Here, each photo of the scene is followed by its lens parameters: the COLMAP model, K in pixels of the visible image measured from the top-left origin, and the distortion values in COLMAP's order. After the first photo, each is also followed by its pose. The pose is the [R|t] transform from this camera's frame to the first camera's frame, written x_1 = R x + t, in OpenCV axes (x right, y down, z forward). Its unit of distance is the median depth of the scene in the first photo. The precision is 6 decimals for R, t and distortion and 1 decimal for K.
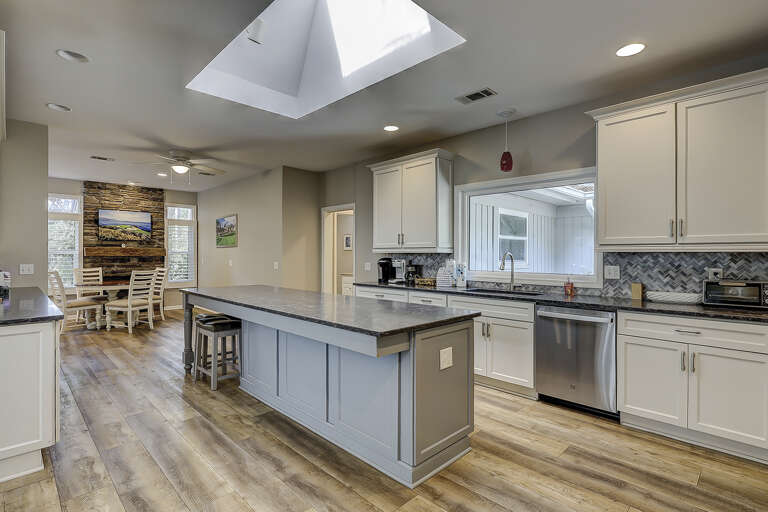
lens RADIAL K [[377.6, 0, 380.7], [0, 377.6, 254.6], [0, 0, 1]] dist [-0.005623, 0.001611]
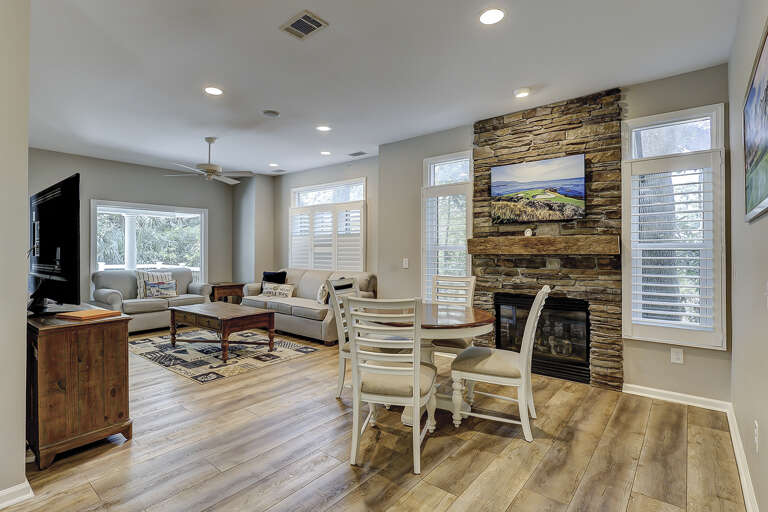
lens RADIAL K [[377.6, 0, 379.5], [0, 377.6, 249.0], [0, 0, 1]] dist [-0.005623, 0.001611]
pose [[0.106659, -0.009487, -0.994250, -0.222987], [-0.002553, 0.999949, -0.009815, 0.002150], [0.994292, 0.003585, 0.106629, 0.757508]]
